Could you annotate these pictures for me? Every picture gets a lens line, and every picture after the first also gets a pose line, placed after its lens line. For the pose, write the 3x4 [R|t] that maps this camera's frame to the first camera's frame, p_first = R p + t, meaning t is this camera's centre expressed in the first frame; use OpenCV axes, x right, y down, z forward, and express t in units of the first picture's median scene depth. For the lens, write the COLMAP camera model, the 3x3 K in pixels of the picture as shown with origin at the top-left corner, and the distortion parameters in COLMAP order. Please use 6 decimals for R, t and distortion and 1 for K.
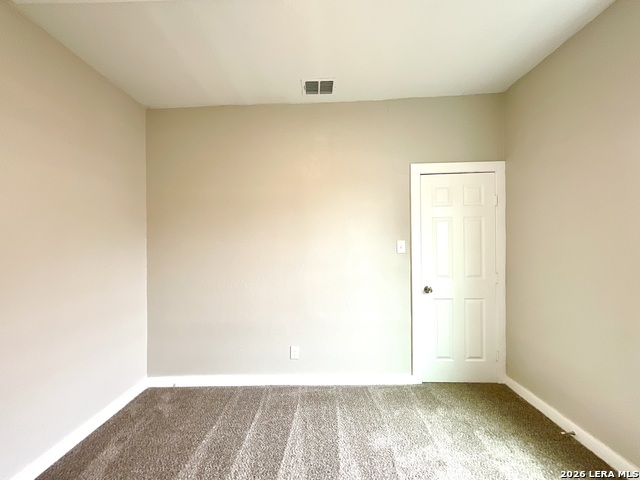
lens RADIAL K [[257.9, 0, 318.8], [0, 257.9, 240.6], [0, 0, 1]] dist [0.001475, -0.000744]
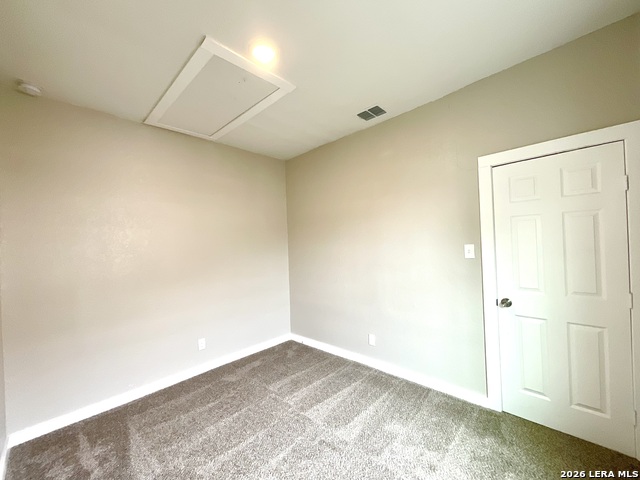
lens RADIAL K [[257.9, 0, 319.6], [0, 257.9, 240.1], [0, 0, 1]] dist [0.001475, -0.000744]
pose [[0.737185, -0.018725, -0.675431, 0.553295], [0.029856, 0.999542, 0.004876, -0.036443], [0.675031, -0.023760, 0.737407, -0.020416]]
